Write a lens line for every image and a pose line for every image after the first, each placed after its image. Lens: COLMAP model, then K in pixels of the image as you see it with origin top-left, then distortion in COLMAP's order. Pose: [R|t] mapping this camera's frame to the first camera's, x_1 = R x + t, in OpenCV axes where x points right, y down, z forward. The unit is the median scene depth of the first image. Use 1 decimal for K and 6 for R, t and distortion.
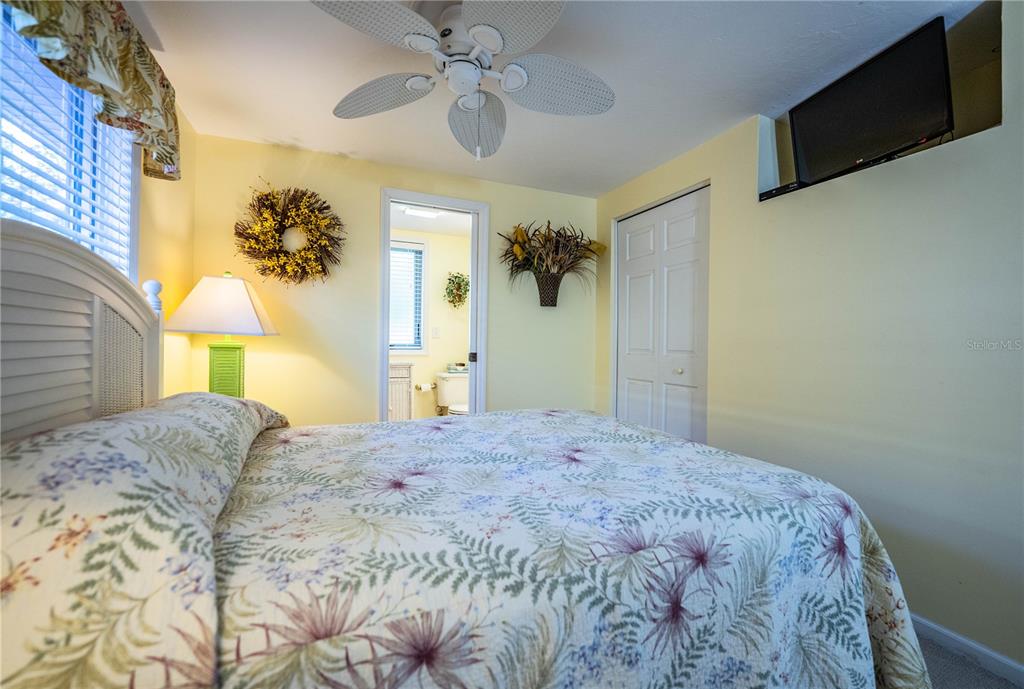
lens RADIAL K [[409.6, 0, 517.0], [0, 409.6, 344.1], [0, 0, 1]] dist [0.002871, -0.002134]
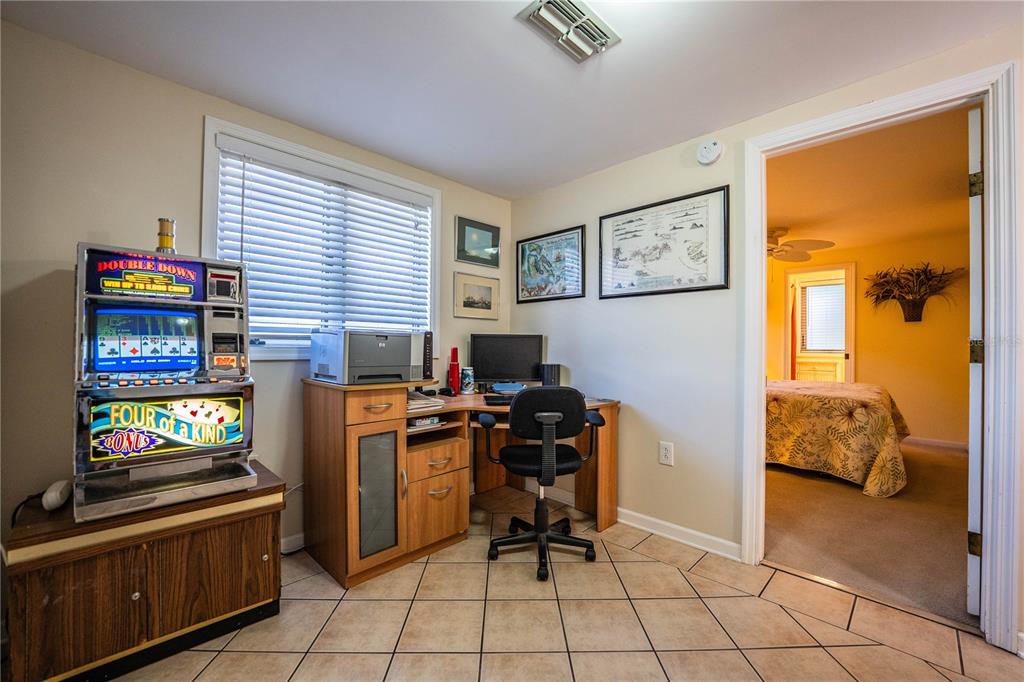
lens RADIAL K [[409.6, 0, 536.2], [0, 409.6, 341.0], [0, 0, 1]] dist [0.002871, -0.002134]
pose [[0.400969, -0.019378, -0.915887, 1.692644], [-0.011160, 0.999599, -0.026036, 0.042548], [0.916024, 0.020661, 0.400592, -1.464568]]
